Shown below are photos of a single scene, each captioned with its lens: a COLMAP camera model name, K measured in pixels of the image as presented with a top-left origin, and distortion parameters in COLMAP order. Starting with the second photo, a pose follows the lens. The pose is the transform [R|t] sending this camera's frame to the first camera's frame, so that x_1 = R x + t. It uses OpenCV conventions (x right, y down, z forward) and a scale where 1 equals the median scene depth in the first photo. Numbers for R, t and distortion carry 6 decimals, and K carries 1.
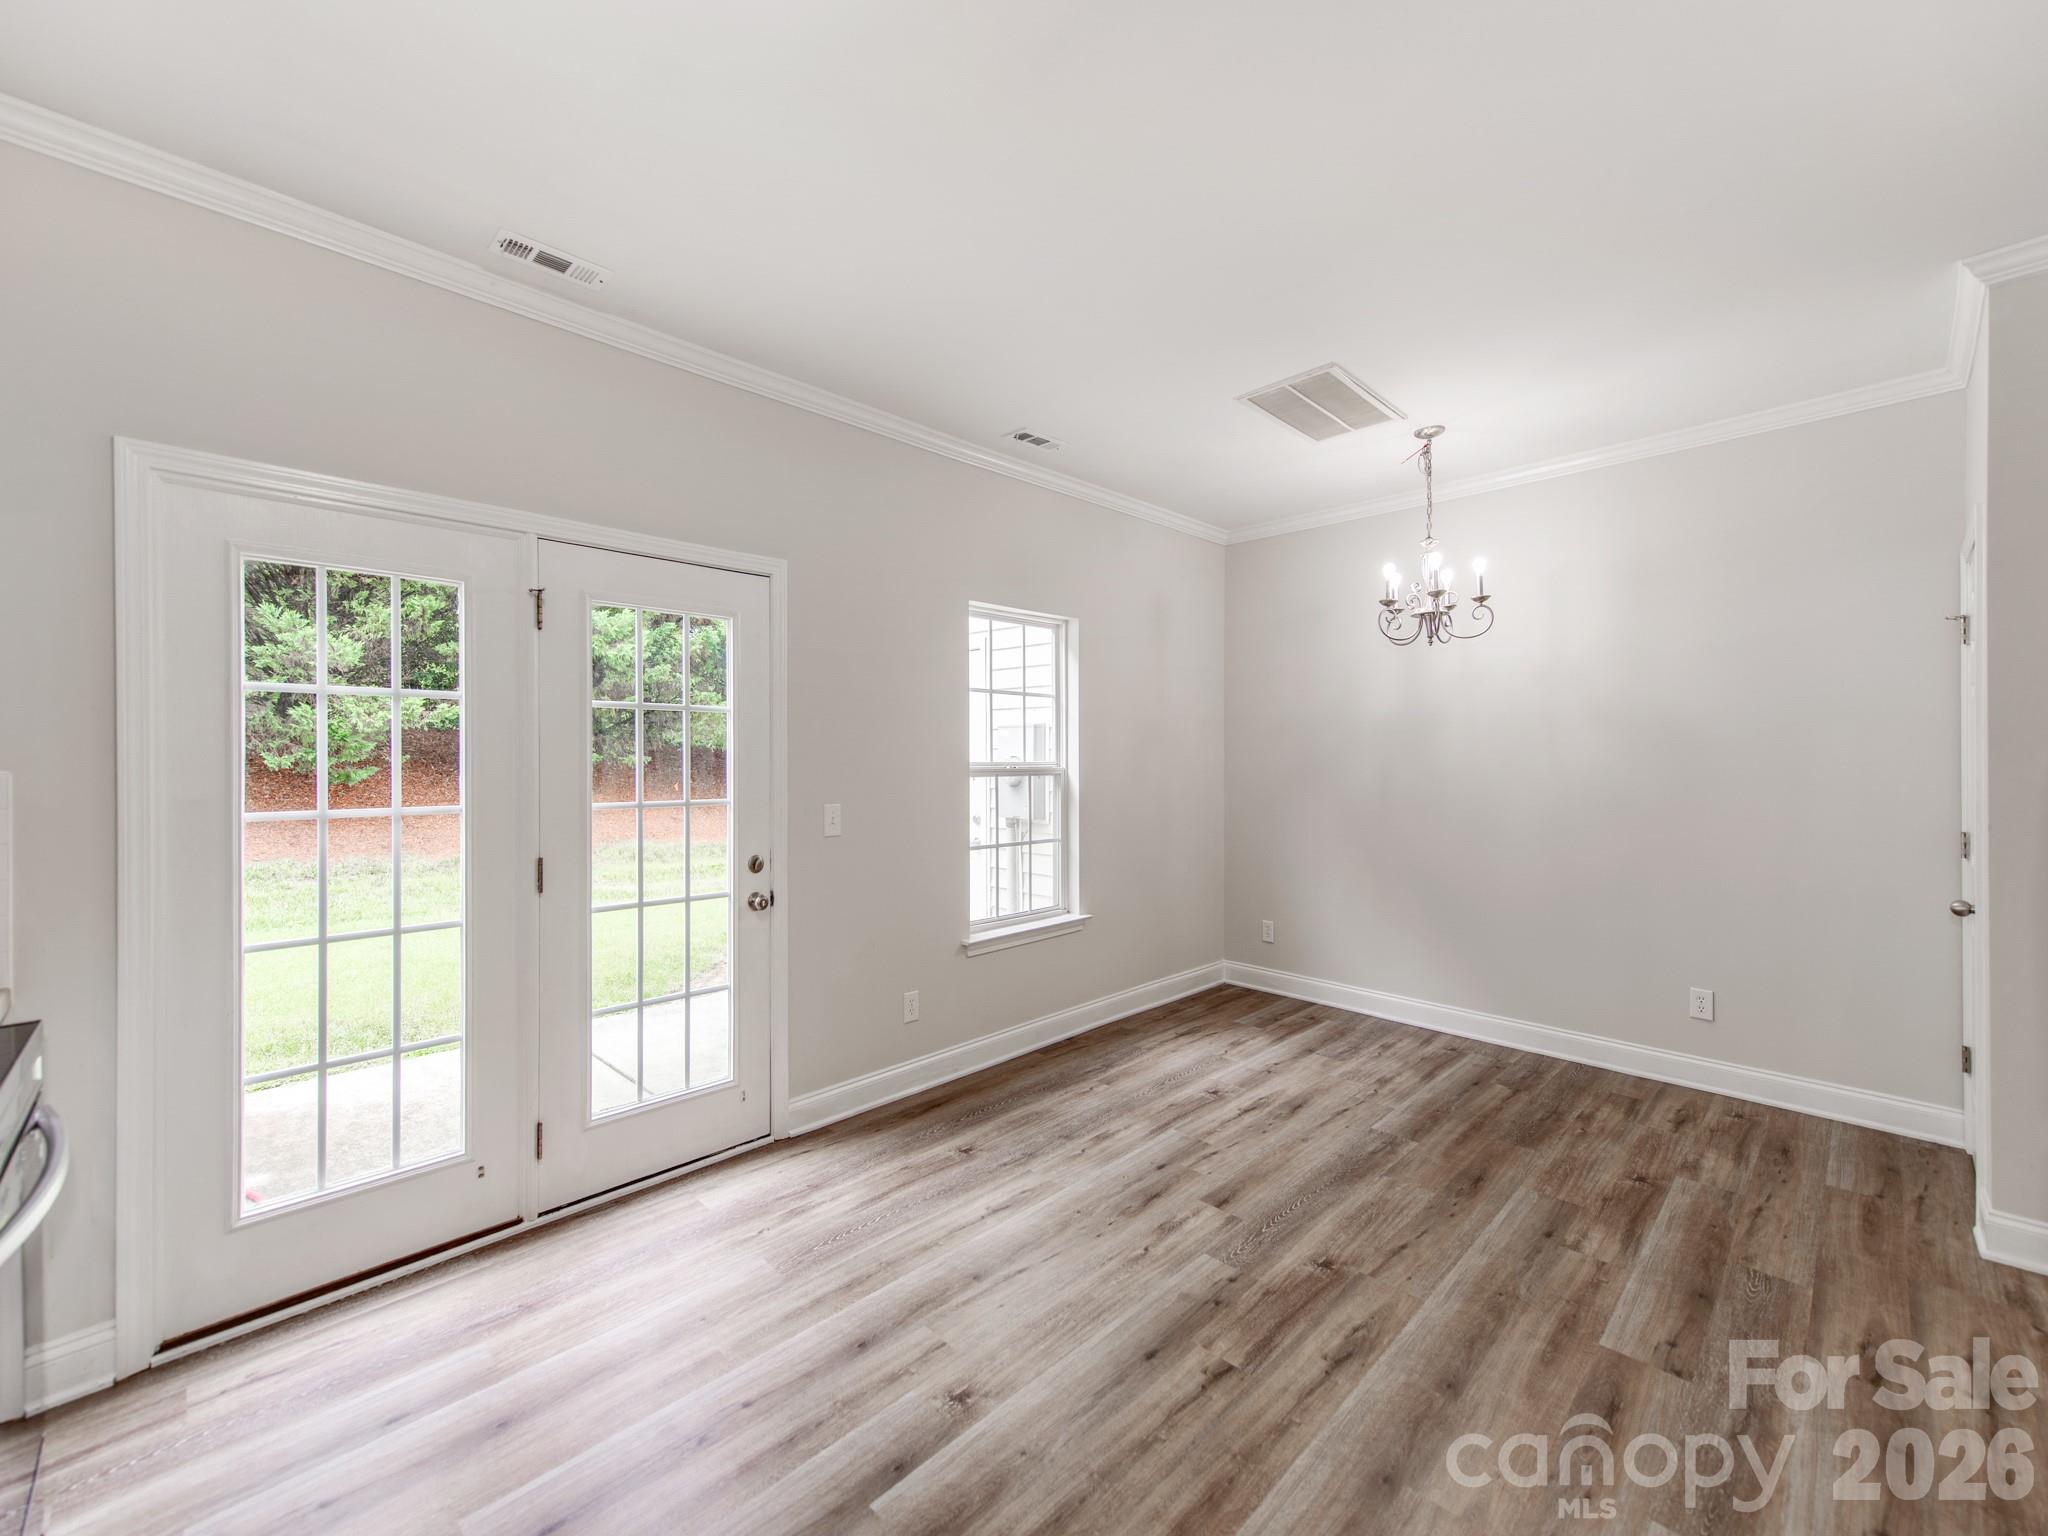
lens RADIAL K [[844.9, 0, 1025.7], [0, 844.9, 755.5], [0, 0, 1]] dist [0.019568, -0.002826]
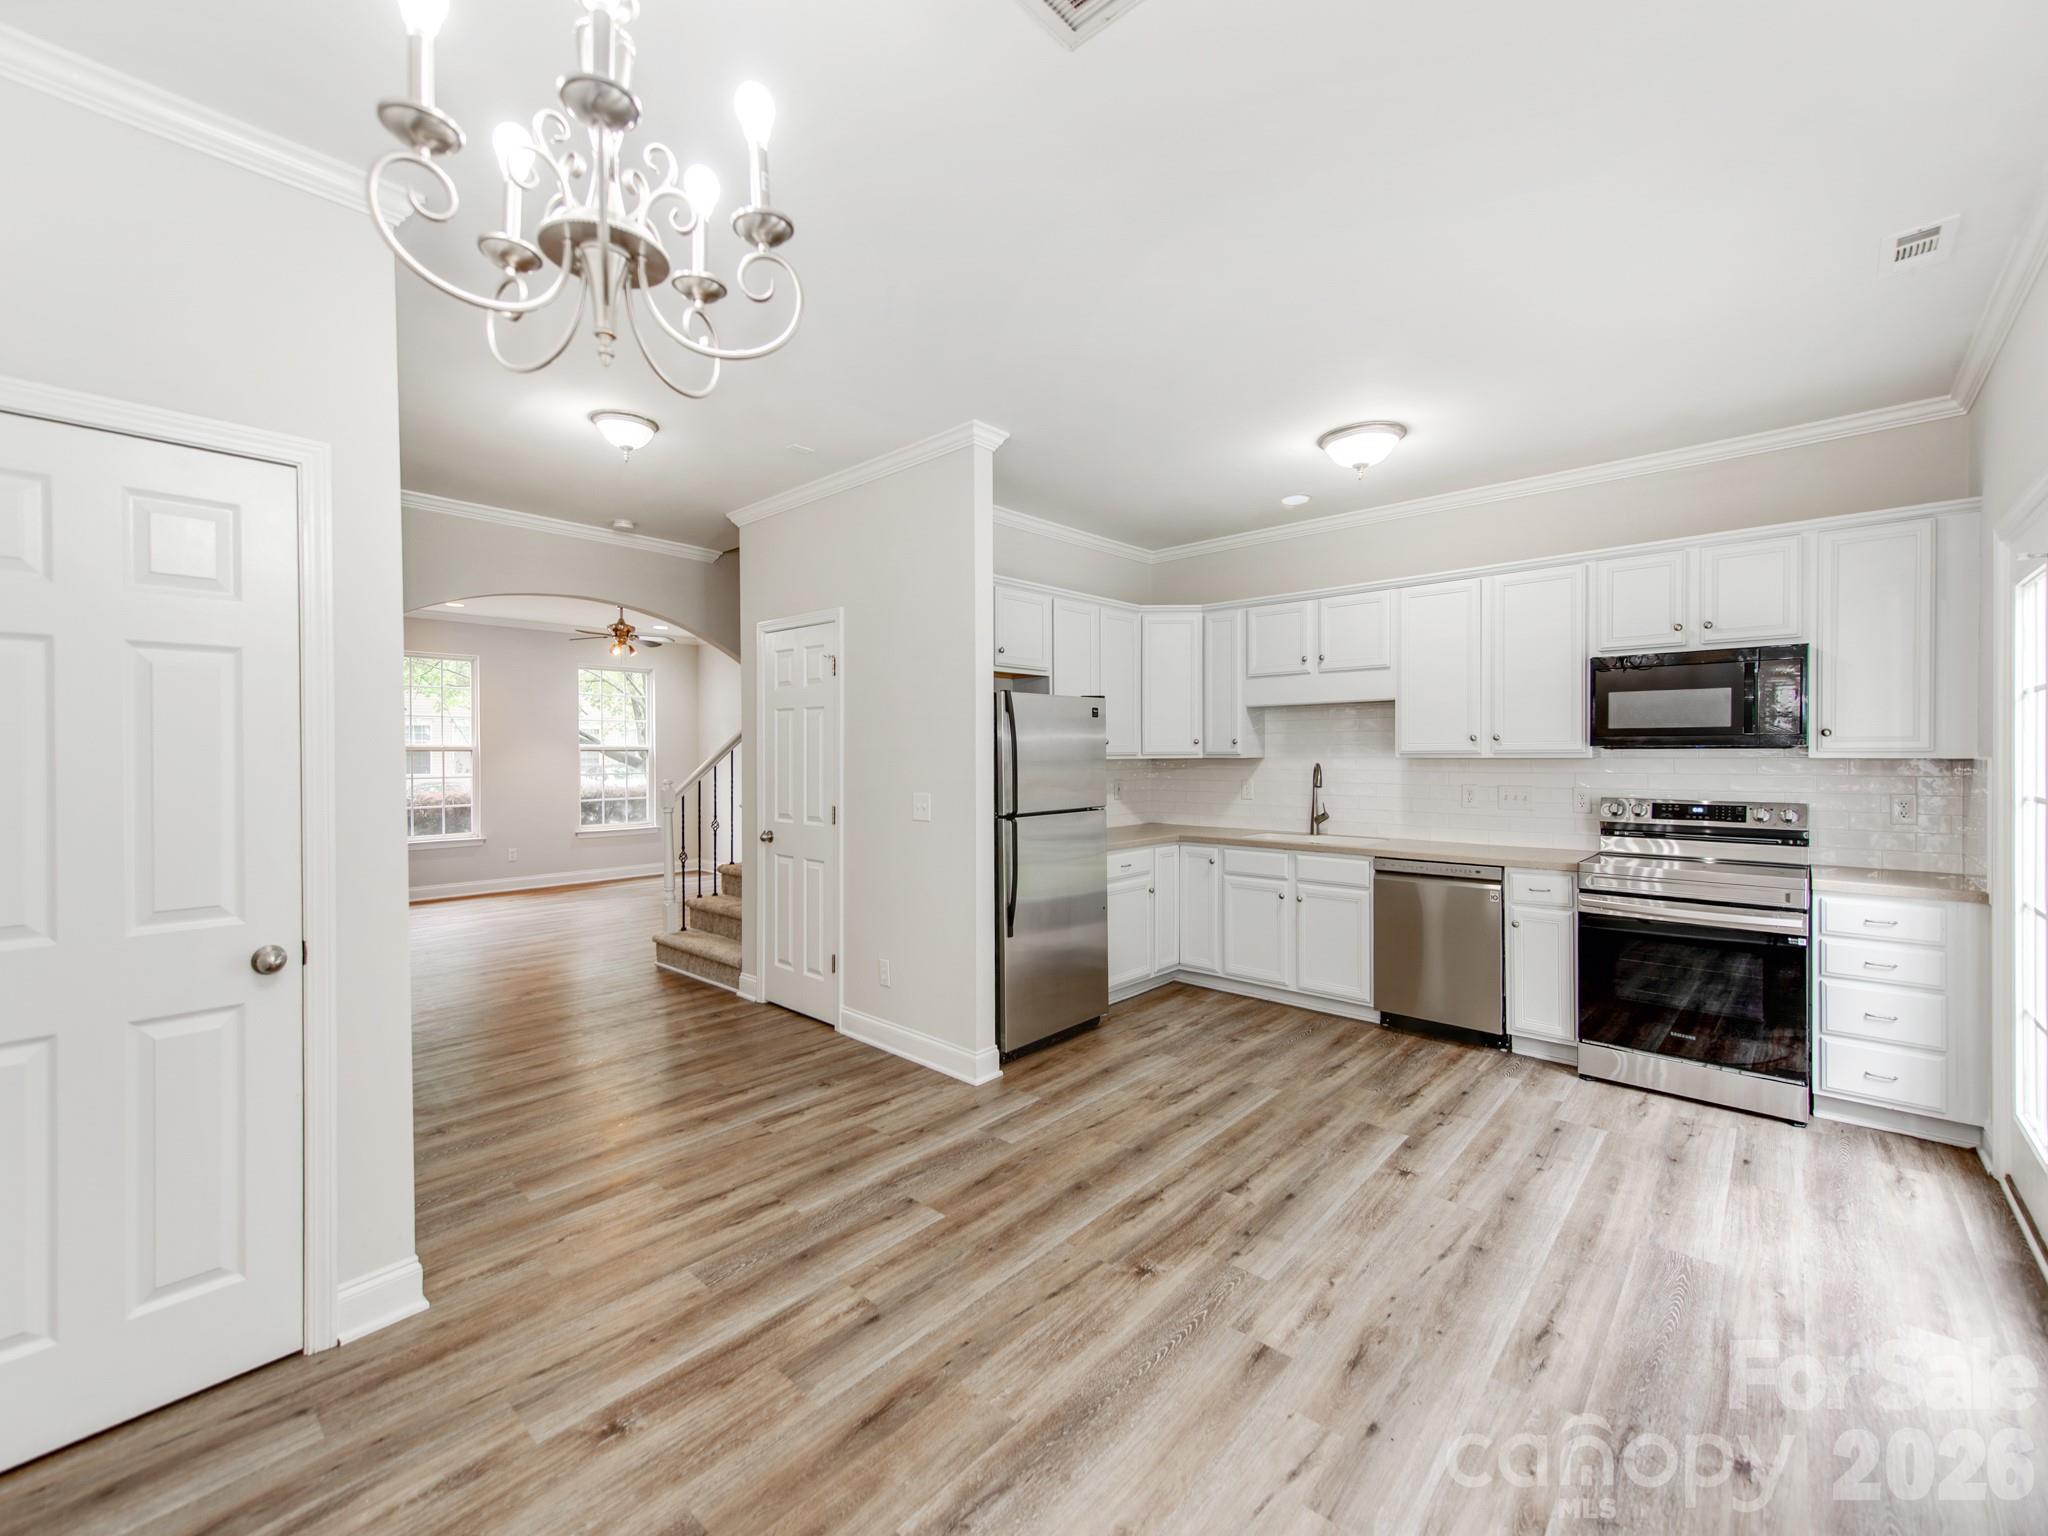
lens RADIAL K [[894.4, 0, 1007.7], [0, 894.4, 756.5], [0, 0, 1]] dist [0.021888, -0.006150]
pose [[-0.998674, 0.005832, -0.051150, 0.497958], [0.005676, 0.999979, 0.003195, 0.003533], [0.051168, 0.002900, -0.998686, 1.807717]]
